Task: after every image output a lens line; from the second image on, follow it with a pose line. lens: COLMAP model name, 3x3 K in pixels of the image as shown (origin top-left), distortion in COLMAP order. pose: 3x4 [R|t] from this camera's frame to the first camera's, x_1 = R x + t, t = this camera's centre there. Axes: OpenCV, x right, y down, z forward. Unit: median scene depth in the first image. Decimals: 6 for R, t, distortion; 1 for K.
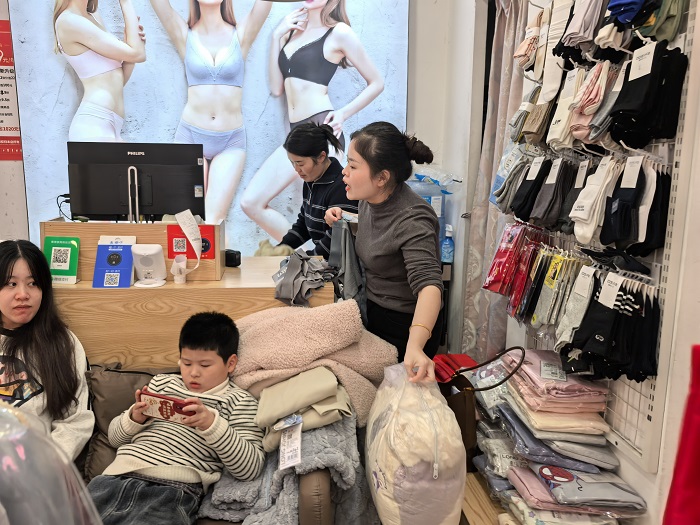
lens RADIAL K [[582.2, 0, 350.0], [0, 582.2, 262.5], [0, 0, 1]] dist [0.009879, -0.004082]
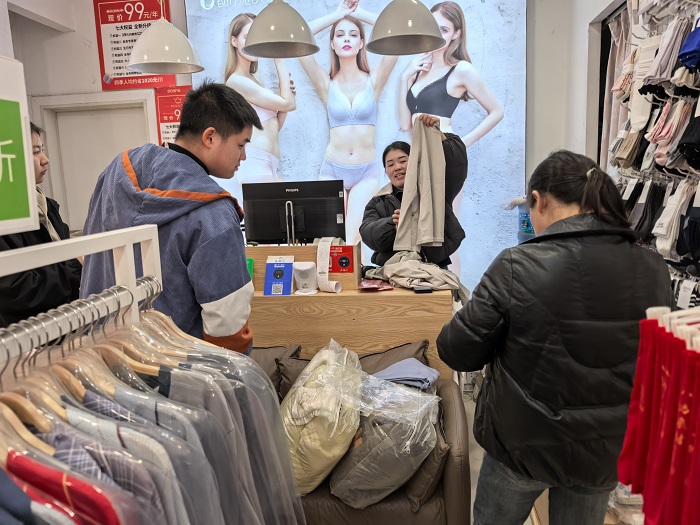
lens RADIAL K [[570.3, 0, 350.0], [0, 570.3, 262.5], [0, 0, 1]] dist [0.054184, -0.001681]
pose [[0.972930, -0.015121, -0.230603, 0.032307], [0.008229, 0.999491, -0.030820, 0.006817], [0.230952, 0.028088, 0.972560, -0.145453]]
